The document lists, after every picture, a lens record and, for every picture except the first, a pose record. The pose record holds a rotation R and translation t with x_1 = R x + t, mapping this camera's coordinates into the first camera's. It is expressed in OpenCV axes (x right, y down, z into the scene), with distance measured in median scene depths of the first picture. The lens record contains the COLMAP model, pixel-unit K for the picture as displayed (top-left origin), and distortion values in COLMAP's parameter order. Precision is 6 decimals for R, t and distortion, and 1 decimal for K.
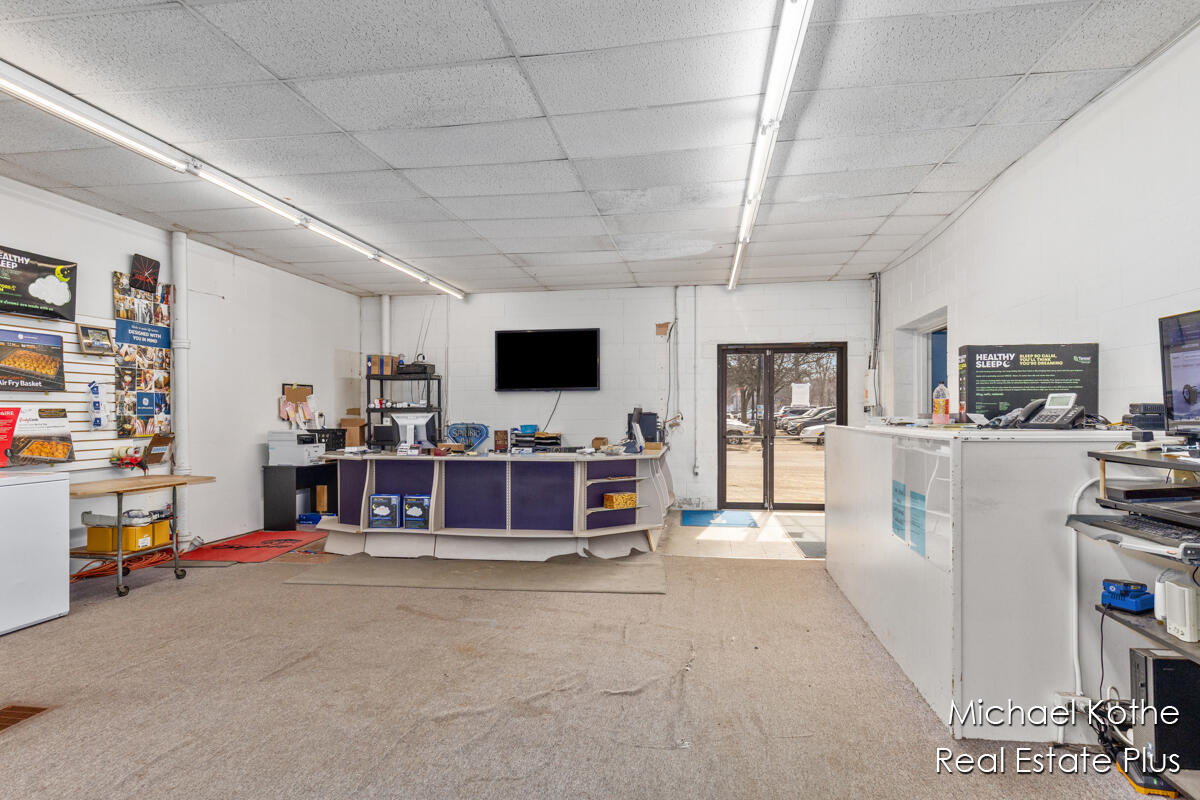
lens RADIAL K [[678.4, 0, 600.3], [0, 678.4, 404.3], [0, 0, 1]] dist [0.000380, -0.000075]
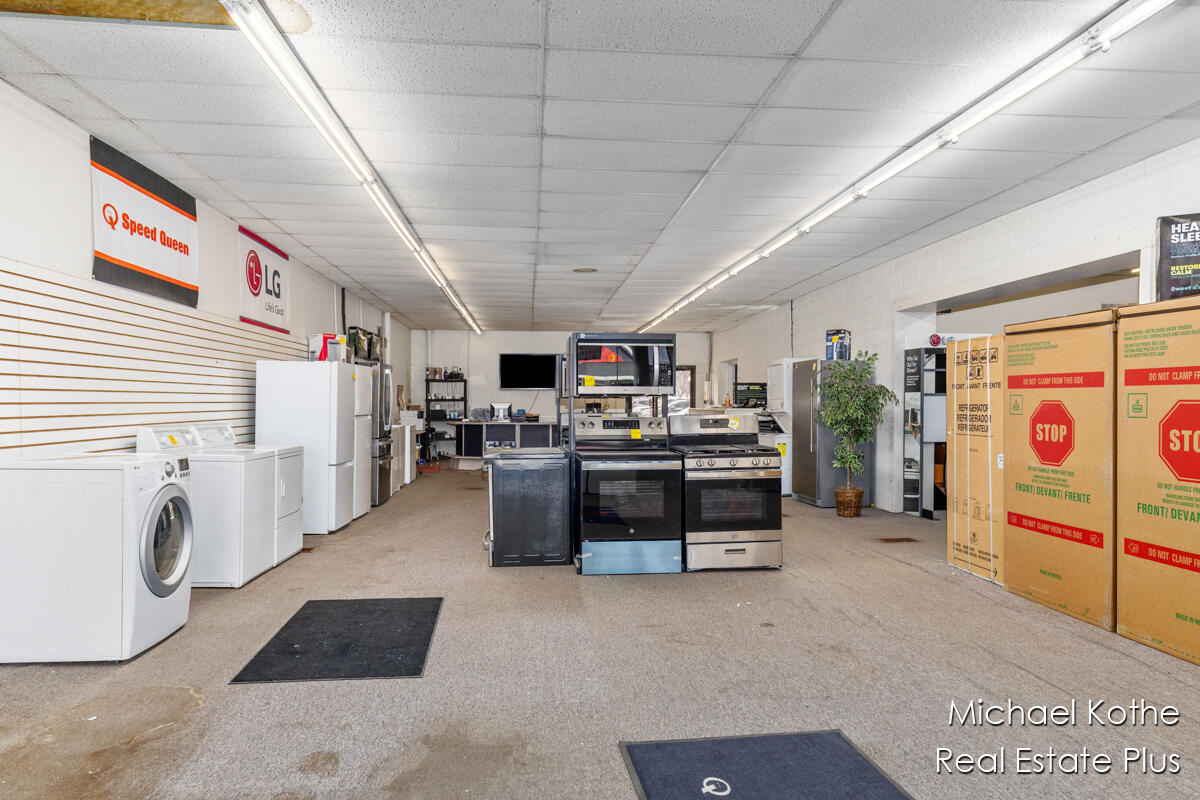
lens RADIAL K [[794.3, 0, 598.9], [0, 794.3, 400.8], [0, 0, 1]] dist [0.000759, 0.000164]
pose [[0.971013, 0.007197, 0.238918, -0.398739], [-0.009961, 0.999897, 0.010362, -0.013860], [-0.238819, -0.012441, 0.970984, -1.014556]]
